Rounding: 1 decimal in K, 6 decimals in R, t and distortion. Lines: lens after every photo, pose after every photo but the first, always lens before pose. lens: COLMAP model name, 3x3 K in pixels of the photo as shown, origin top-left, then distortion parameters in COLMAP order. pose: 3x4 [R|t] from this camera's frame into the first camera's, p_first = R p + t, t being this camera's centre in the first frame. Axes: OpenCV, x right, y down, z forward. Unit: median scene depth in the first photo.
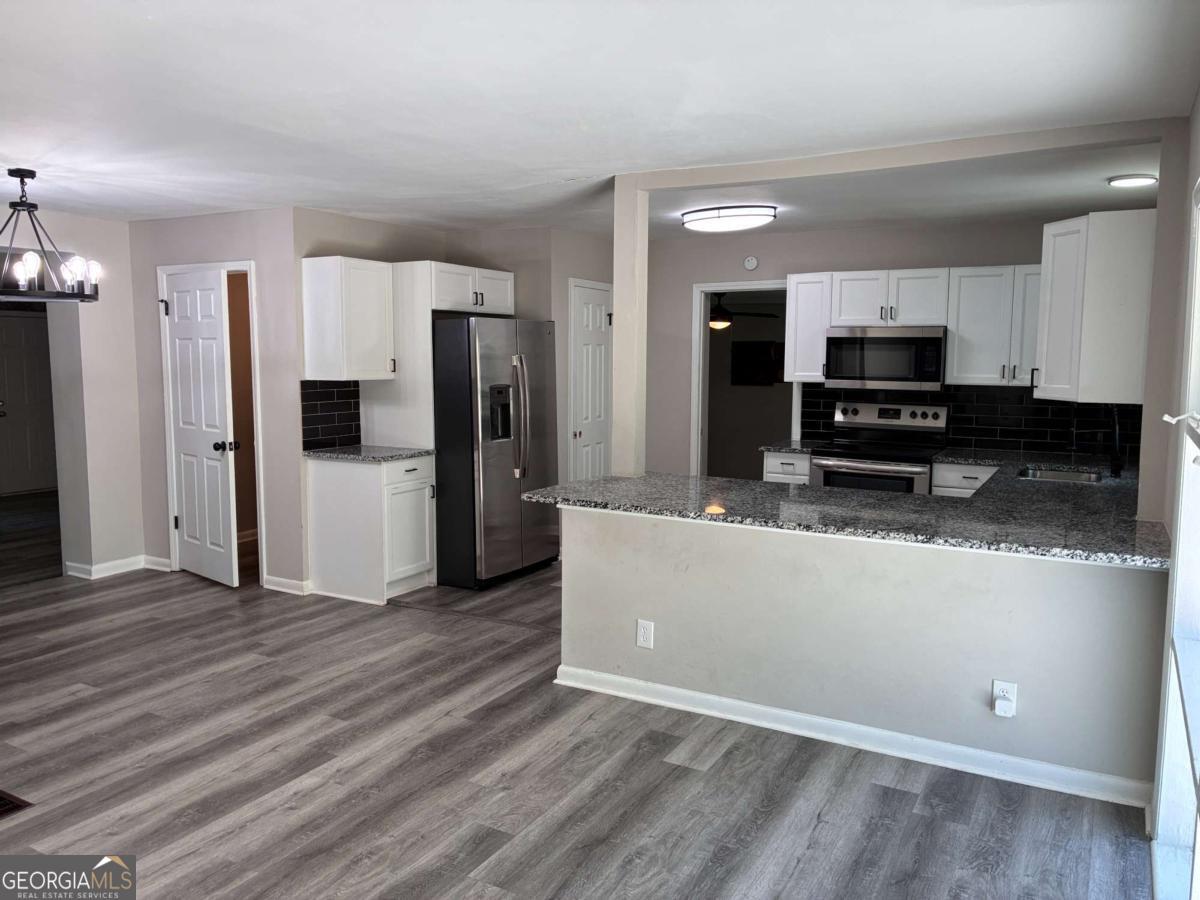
lens RADIAL K [[921.5, 0, 602.1], [0, 921.5, 440.4], [0, 0, 1]] dist [0.048274, -0.046404]
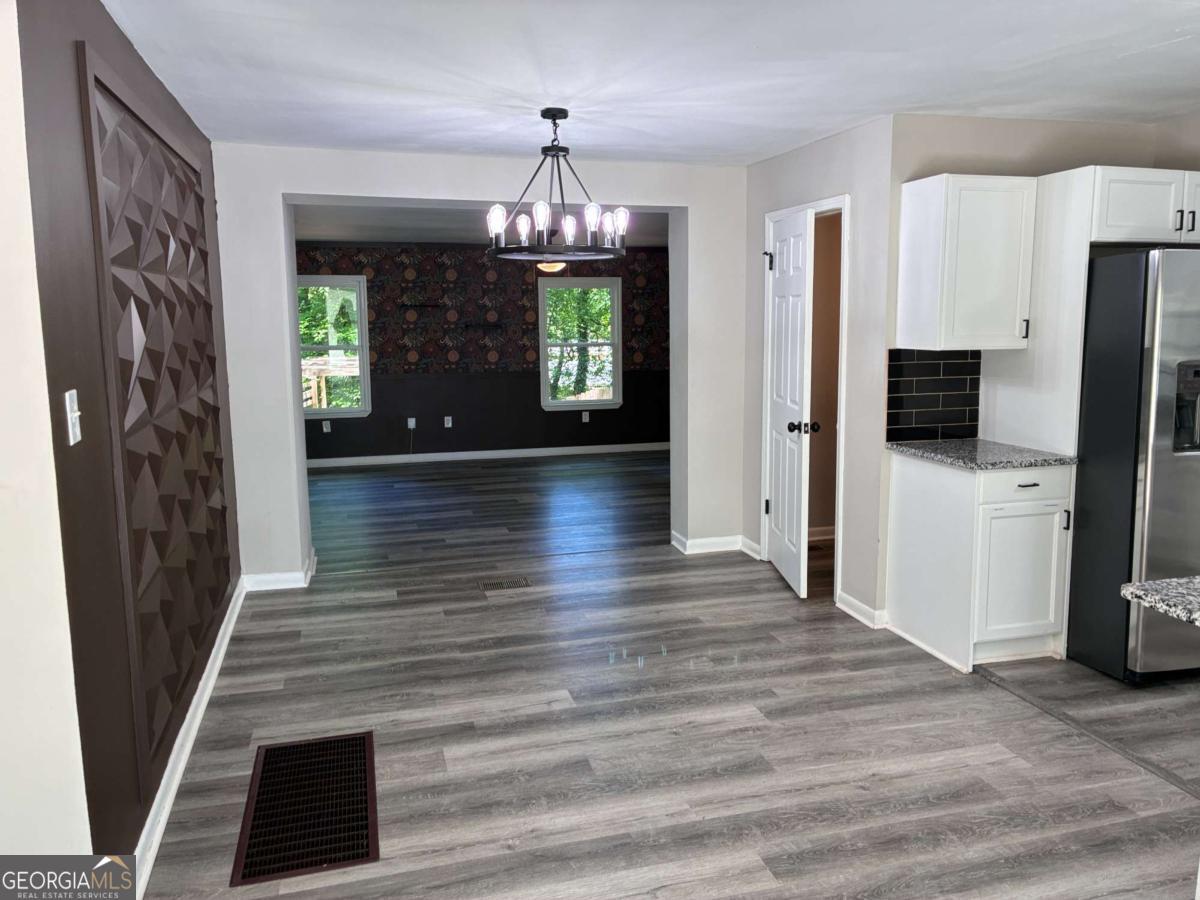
lens RADIAL K [[921.5, 0, 602.1], [0, 921.5, 440.4], [0, 0, 1]] dist [0.048274, -0.046404]
pose [[0.705057, 0.090470, -0.703356, 0.047172], [-0.058387, 0.995867, 0.069565, -0.029675], [0.706743, -0.007980, 0.707425, 0.304316]]
